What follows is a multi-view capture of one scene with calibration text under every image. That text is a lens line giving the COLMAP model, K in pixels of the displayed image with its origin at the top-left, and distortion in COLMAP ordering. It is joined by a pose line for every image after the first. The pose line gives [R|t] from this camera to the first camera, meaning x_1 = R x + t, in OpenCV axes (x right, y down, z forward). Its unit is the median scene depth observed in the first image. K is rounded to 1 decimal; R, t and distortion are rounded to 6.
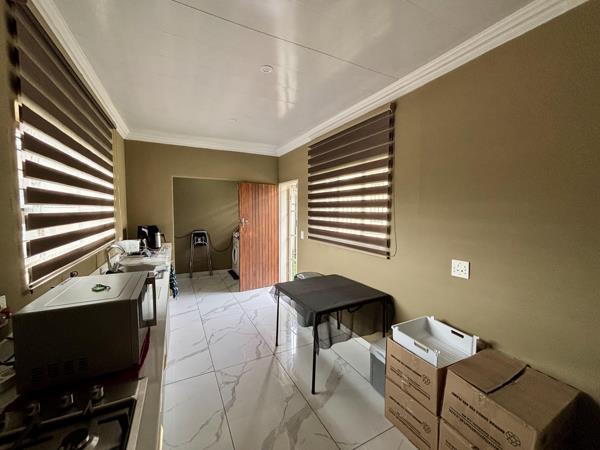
lens RADIAL K [[243.9, 0, 301.0], [0, 243.9, 225.5], [0, 0, 1]] dist [0.000337, -0.000111]
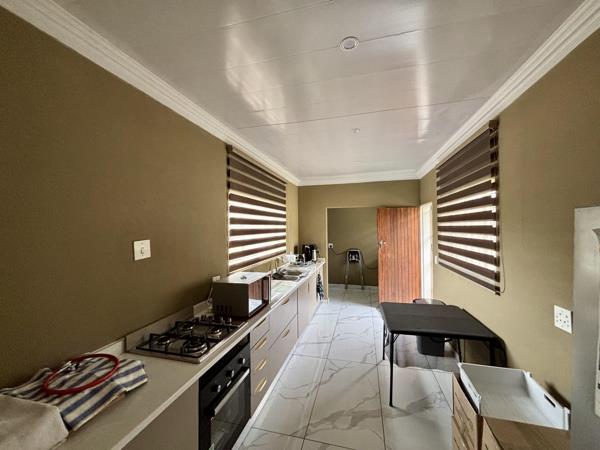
lens RADIAL K [[243.9, 0, 301.0], [0, 243.9, 225.5], [0, 0, 1]] dist [0.000337, -0.000111]
pose [[0.746935, -0.017494, -0.664666, 0.265871], [-0.029776, 0.997771, -0.059723, -0.022978], [0.664230, 0.064400, 0.744749, -0.074827]]
